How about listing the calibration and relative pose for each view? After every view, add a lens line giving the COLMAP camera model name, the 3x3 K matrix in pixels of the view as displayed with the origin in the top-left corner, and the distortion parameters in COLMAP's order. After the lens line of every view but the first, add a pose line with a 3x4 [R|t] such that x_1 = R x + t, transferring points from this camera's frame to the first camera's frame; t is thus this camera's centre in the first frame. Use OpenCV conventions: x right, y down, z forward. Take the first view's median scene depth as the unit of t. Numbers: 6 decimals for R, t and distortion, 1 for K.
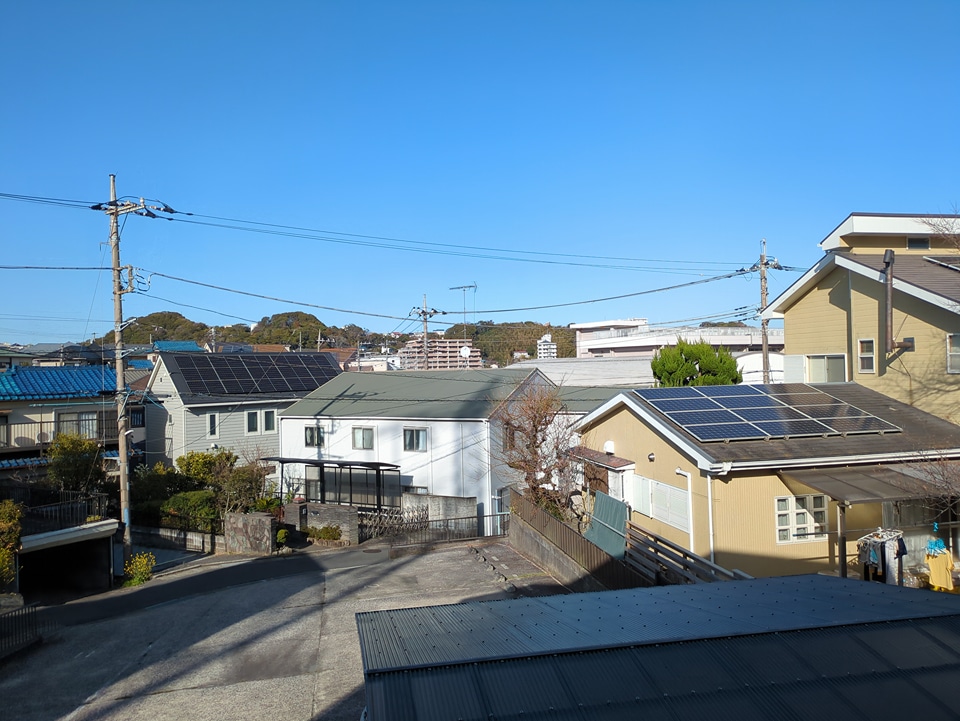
lens RADIAL K [[712.6, 0, 480.0], [0, 712.6, 360.5], [0, 0, 1]] dist [0.067785, -0.058404]
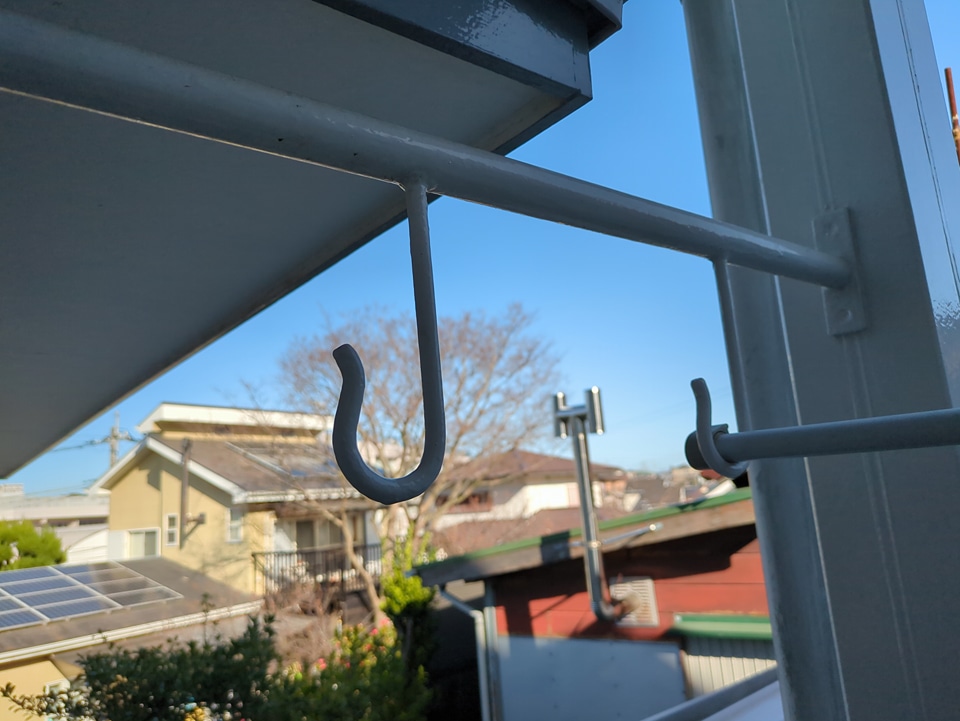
lens RADIAL K [[712.6, 0, 480.0], [0, 712.6, 360.5], [0, 0, 1]] dist [0.067785, -0.058404]
pose [[0.693042, 0.128262, 0.709395, 0.045766], [0.038443, 0.976069, -0.214035, -0.005917], [-0.719871, 0.175606, 0.671527, -0.130872]]
